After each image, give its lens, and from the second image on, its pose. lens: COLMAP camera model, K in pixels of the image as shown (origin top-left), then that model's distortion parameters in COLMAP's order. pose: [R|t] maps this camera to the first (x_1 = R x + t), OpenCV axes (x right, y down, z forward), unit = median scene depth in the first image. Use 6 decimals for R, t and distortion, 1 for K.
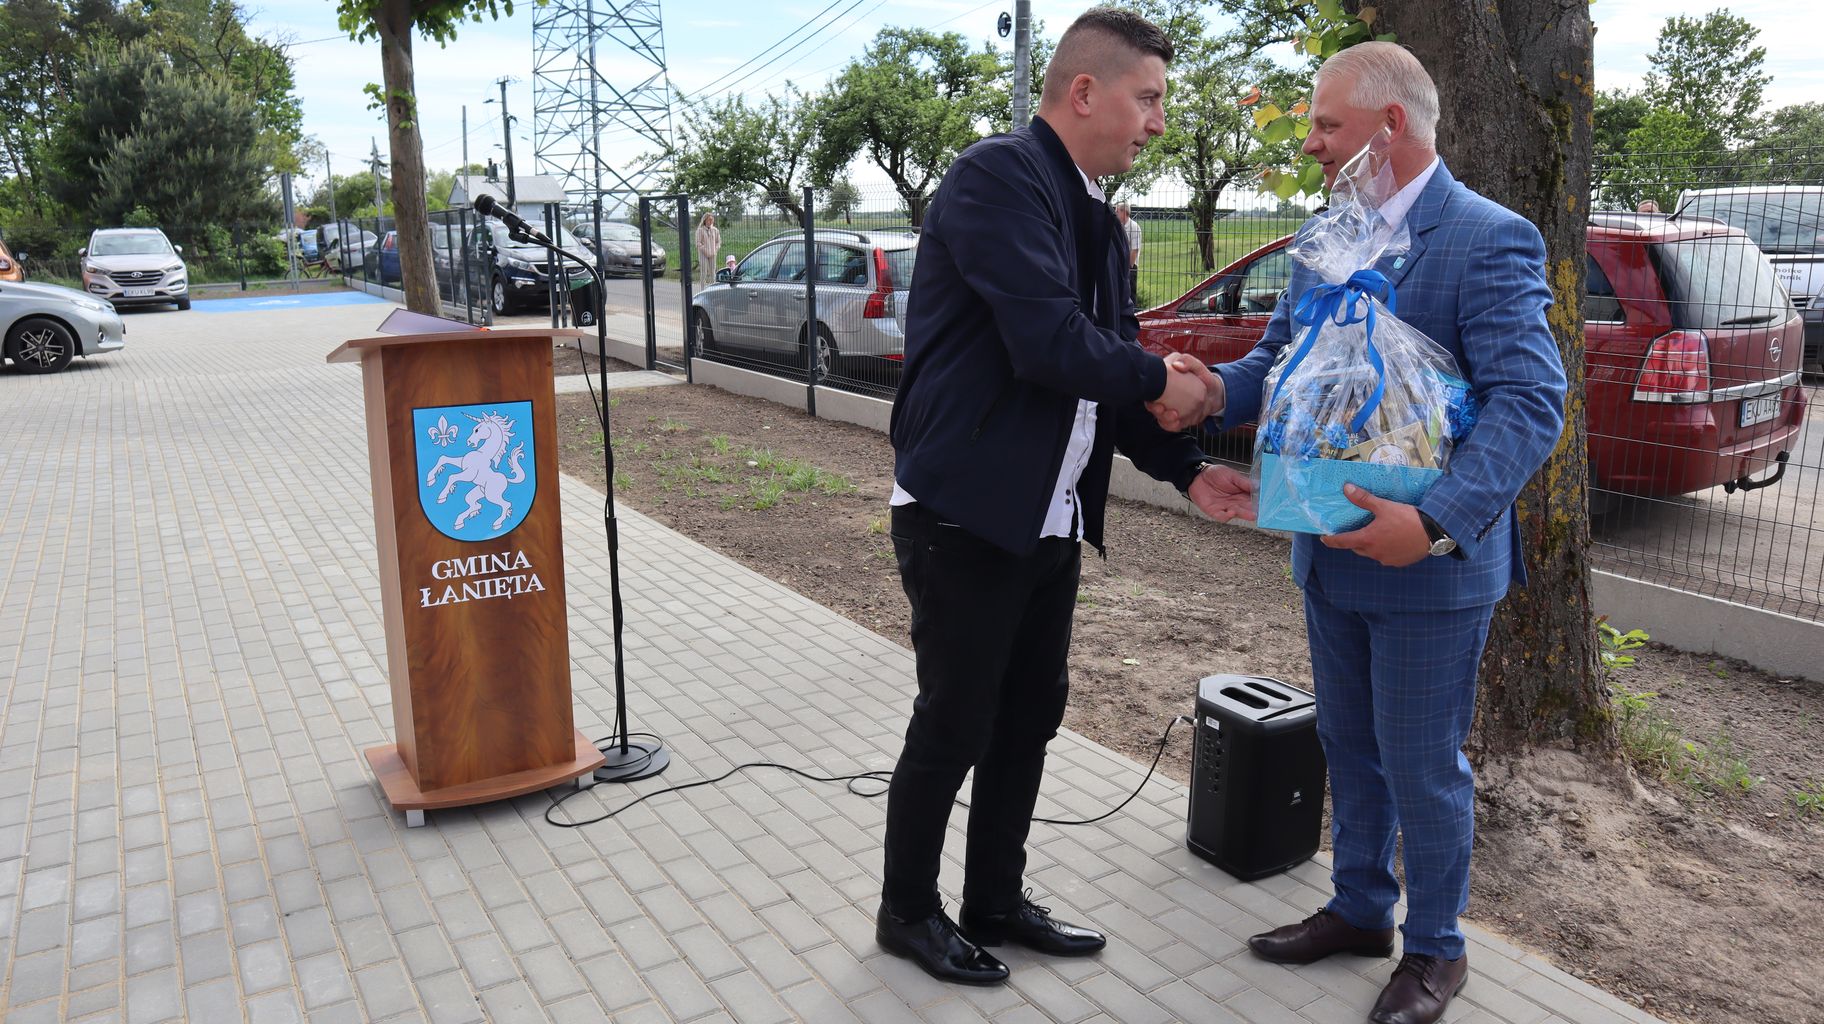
lens RADIAL K [[1264.6, 0, 912.0], [0, 1264.6, 512.0], [0, 0, 1]] dist [-0.121492, 0.081216]
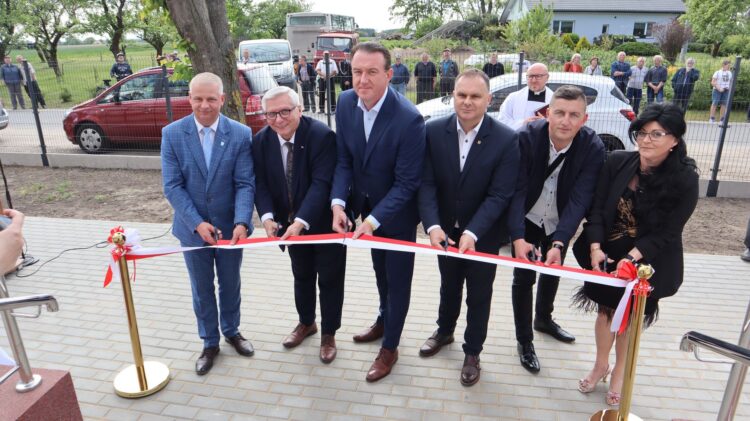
lens RADIAL K [[520.0, 0, 375.0], [0, 520.0, 210.5], [0, 0, 1]] dist [-0.121492, 0.081216]
pose [[0.689231, -0.236132, 0.684984, -0.048495], [0.173521, 0.971685, 0.160369, 0.001376], [-0.703457, 0.008328, 0.710689, -0.066584]]
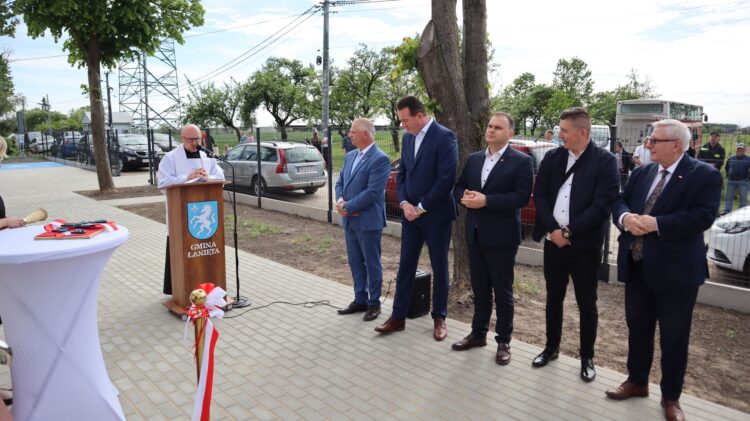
lens RADIAL K [[520.0, 0, 375.0], [0, 520.0, 210.5], [0, 0, 1]] dist [-0.121492, 0.081216]
pose [[0.982796, -0.020678, 0.183533, -0.011573], [0.034253, 0.996880, -0.071108, 0.005777], [-0.181490, 0.076171, 0.980438, -0.051323]]
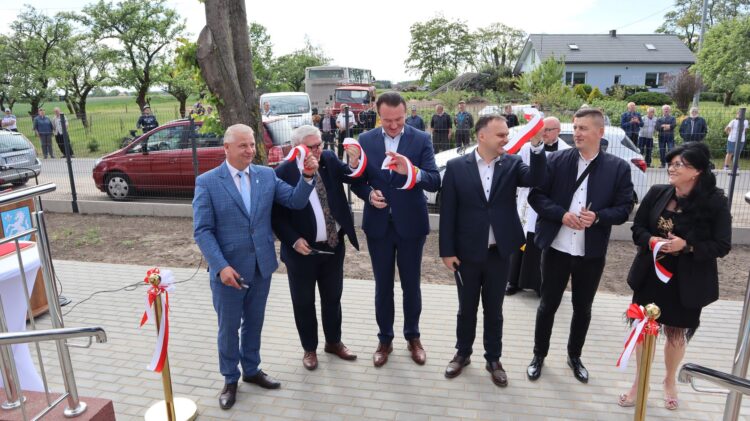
lens RADIAL K [[520.0, 0, 375.0], [0, 520.0, 210.5], [0, 0, 1]] dist [-0.121492, 0.081216]
pose [[0.710601, -0.170045, 0.682738, -0.053316], [0.174943, 0.982584, 0.062643, 0.001115], [-0.681500, 0.074926, 0.727973, -0.070529]]
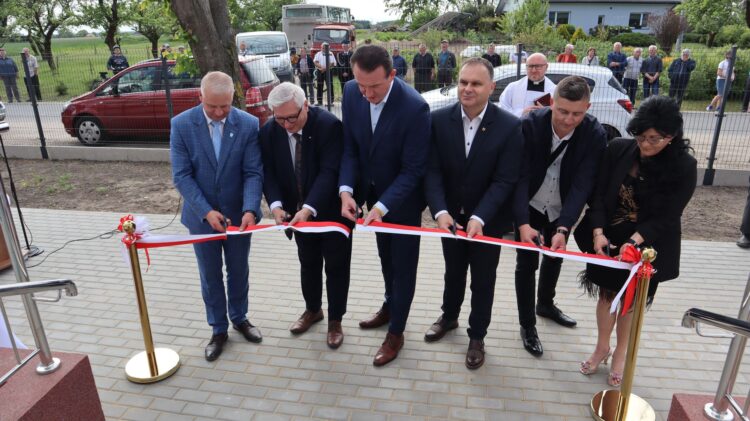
lens RADIAL K [[520.2, 0, 375.7], [0, 520.2, 207.5], [0, 0, 1]] dist [-0.119003, 0.079035]
pose [[0.681898, -0.246367, 0.688708, -0.051145], [0.177737, 0.969158, 0.170712, 0.001598], [-0.709525, 0.006001, 0.704655, -0.066639]]
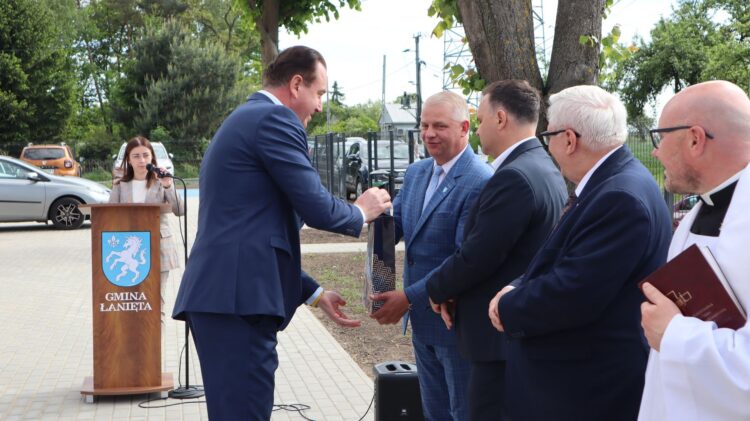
lens RADIAL K [[1030.9, 0, 376.6], [0, 1030.9, 195.1], [0, 0, 1]] dist [-0.010508, 0.001375]
pose [[0.933466, 0.015624, -0.358326, 0.077858], [-0.076558, 0.984706, -0.156503, 0.011564], [0.350401, 0.173523, 0.920385, -0.068283]]
